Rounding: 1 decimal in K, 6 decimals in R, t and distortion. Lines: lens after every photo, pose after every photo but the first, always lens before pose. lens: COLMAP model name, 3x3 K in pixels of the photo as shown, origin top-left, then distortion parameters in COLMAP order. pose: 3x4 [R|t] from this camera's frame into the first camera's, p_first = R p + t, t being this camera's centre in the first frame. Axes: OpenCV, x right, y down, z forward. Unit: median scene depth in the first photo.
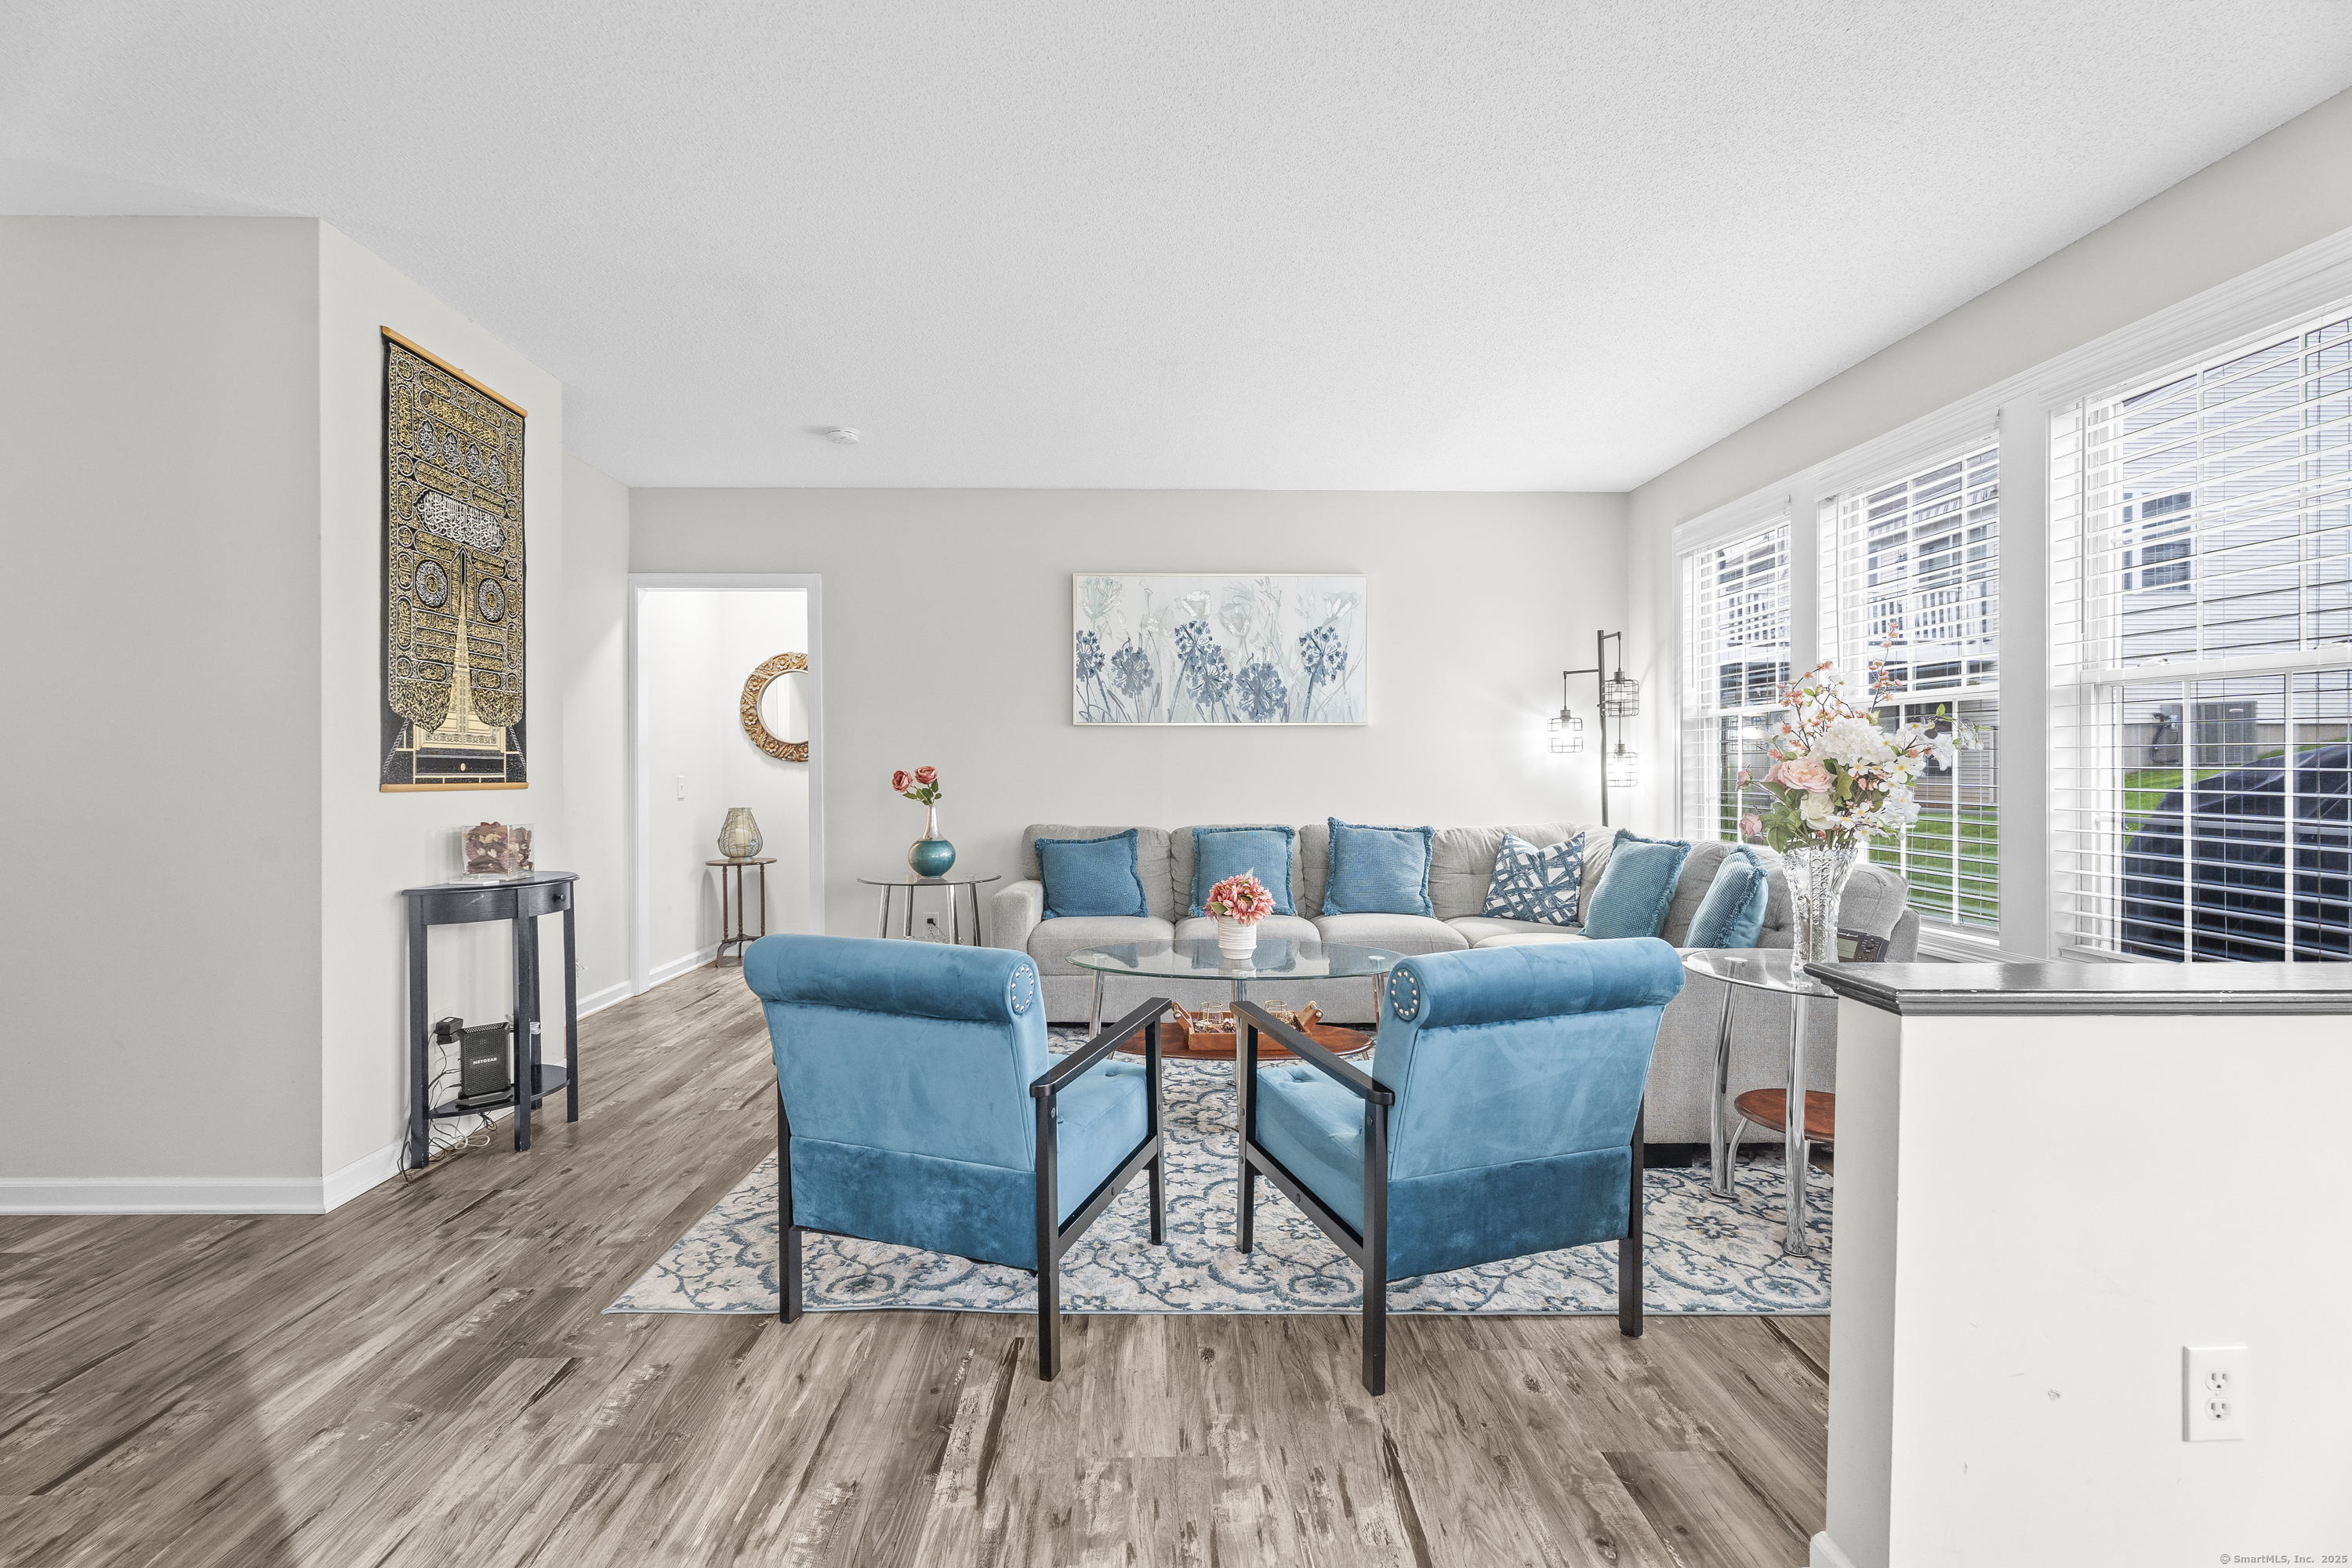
lens RADIAL K [[1058.3, 0, 1178.3], [0, 1058.3, 774.3], [0, 0, 1]] dist [0.002721, 0.002732]
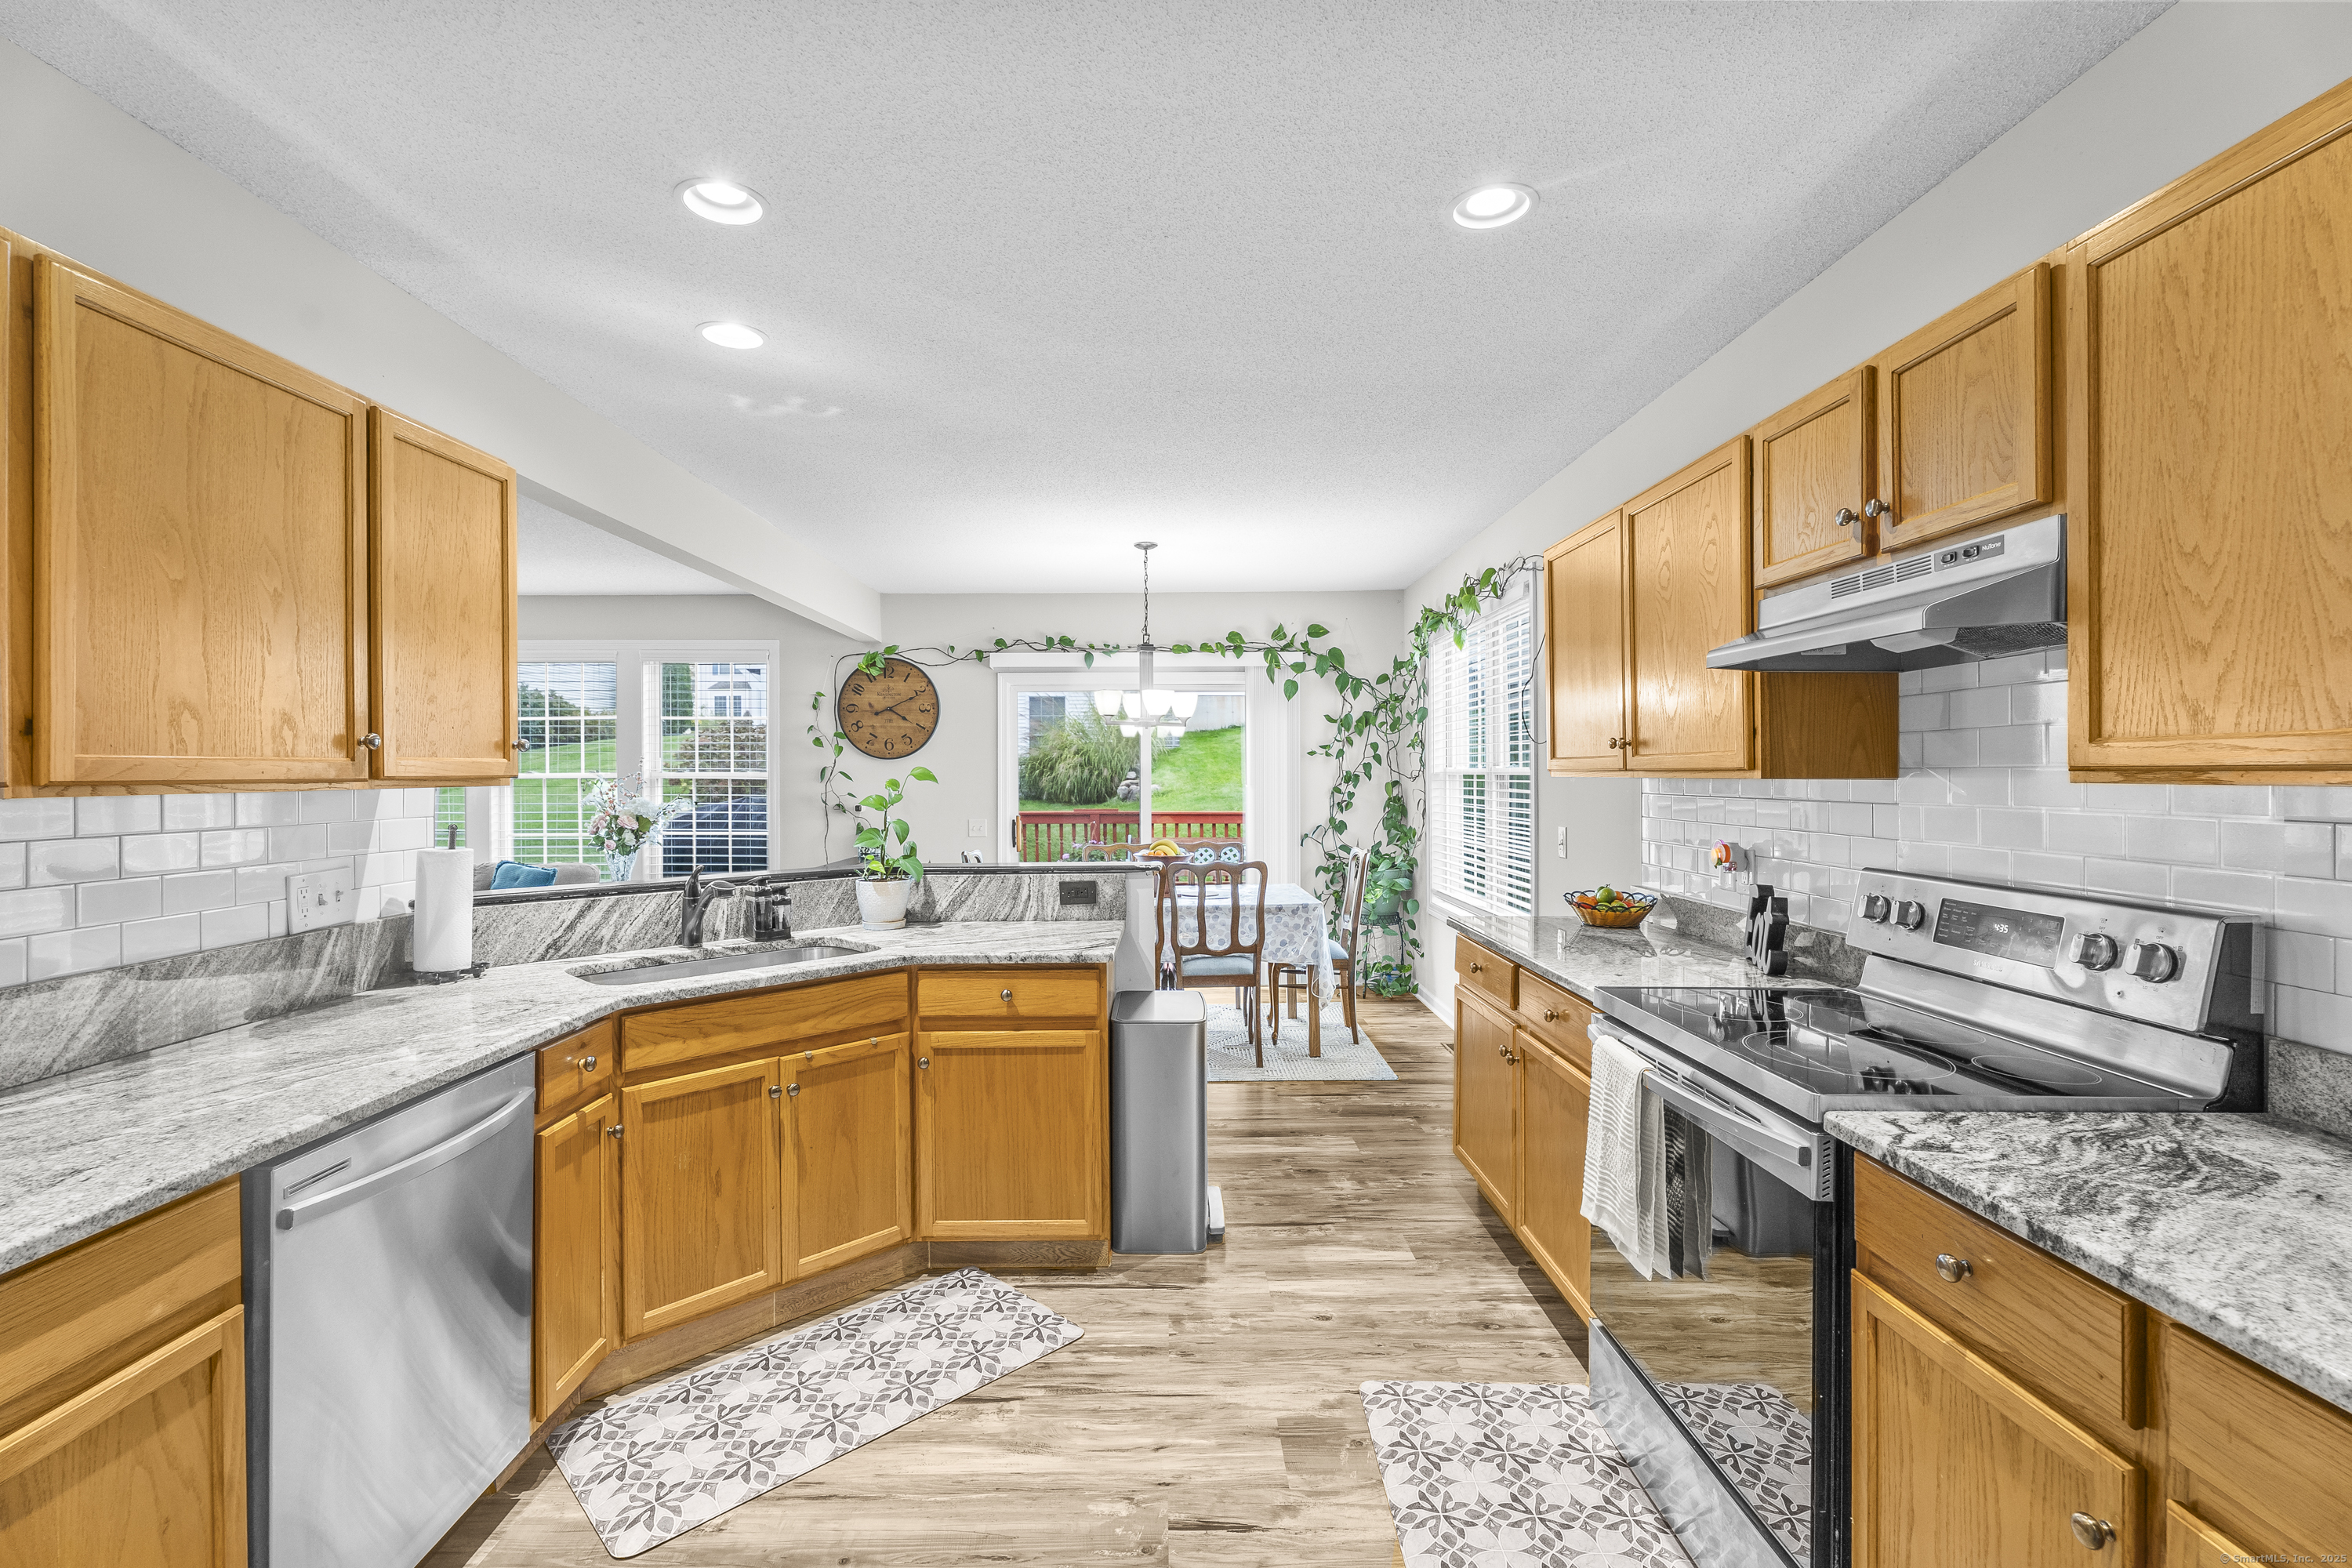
lens RADIAL K [[1058.3, 0, 1176.6], [0, 1058.3, 784.6], [0, 0, 1]] dist [0.002721, 0.002732]
pose [[0.027608, -0.010423, 0.999564, -0.820908], [0.010160, 0.999897, 0.010146, -0.044659], [-0.999567, 0.009876, 0.027711, -0.129439]]
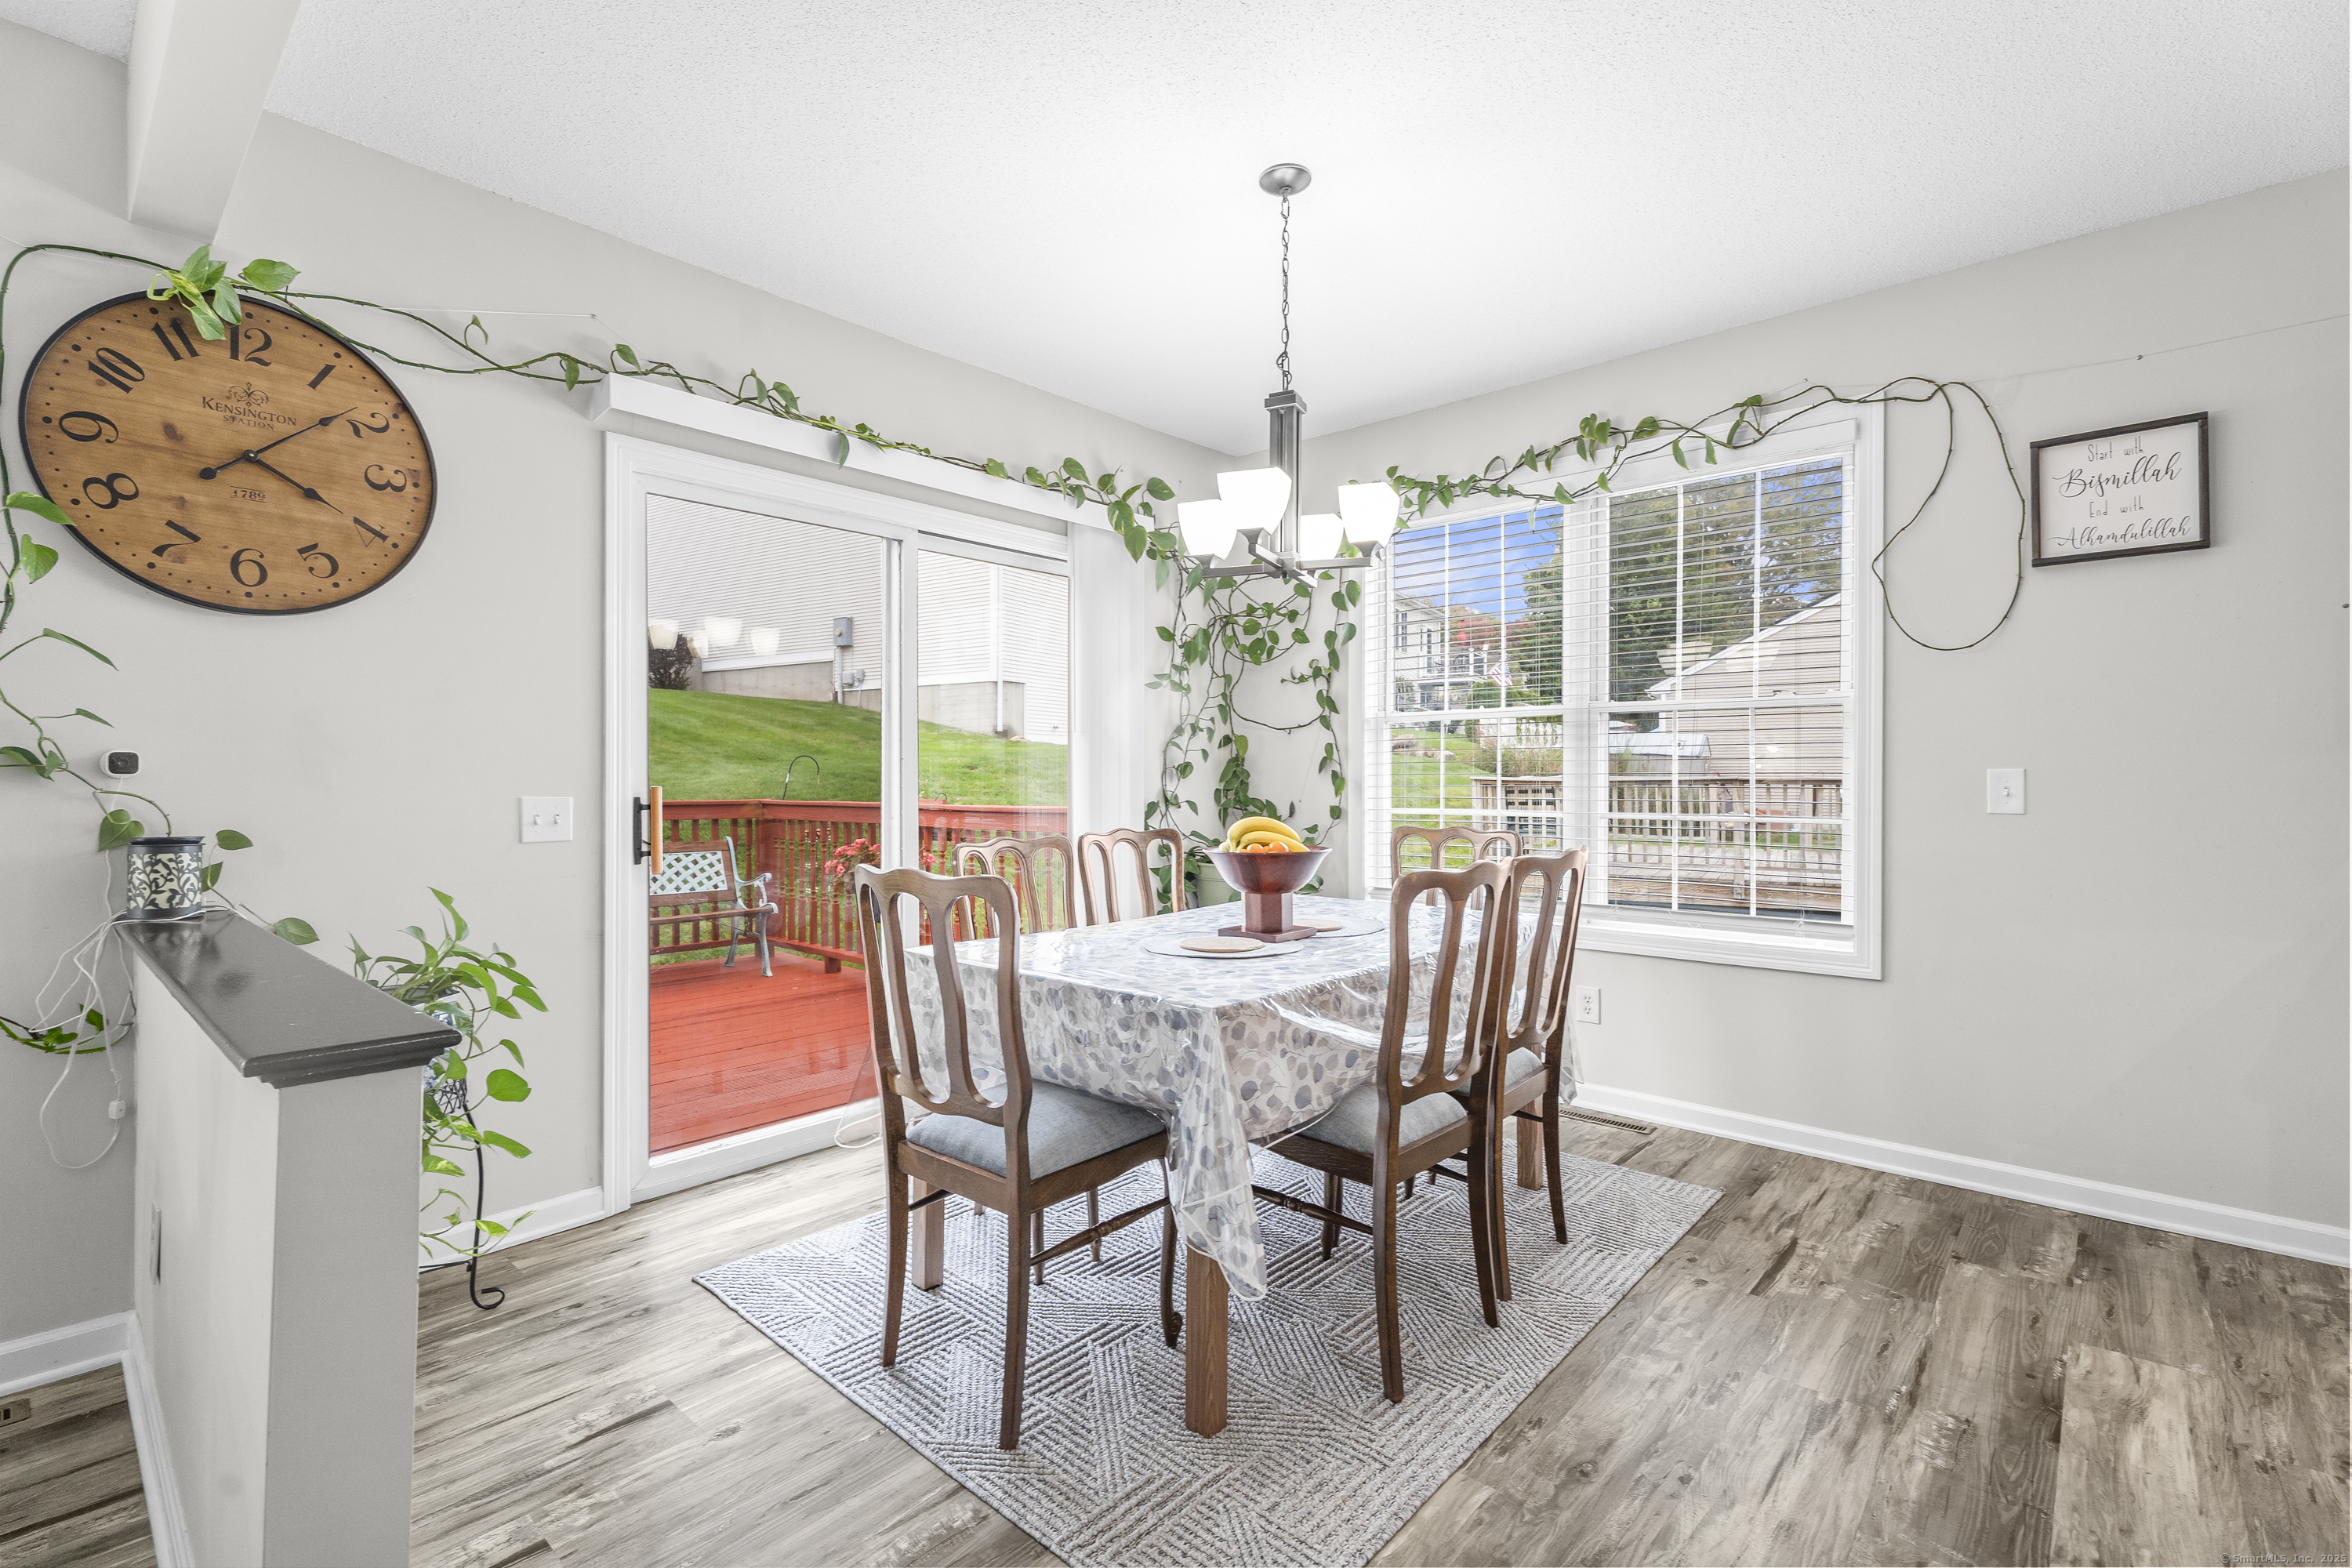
lens RADIAL K [[1058.3, 0, 1169.5], [0, 1058.3, 769.4], [0, 0, 1]] dist [0.002721, 0.002732]
pose [[-0.723220, -0.002878, 0.690611, -0.085207], [-0.001489, 0.999995, 0.002608, -0.005609], [-0.690616, 0.000858, -0.723221, 0.313084]]
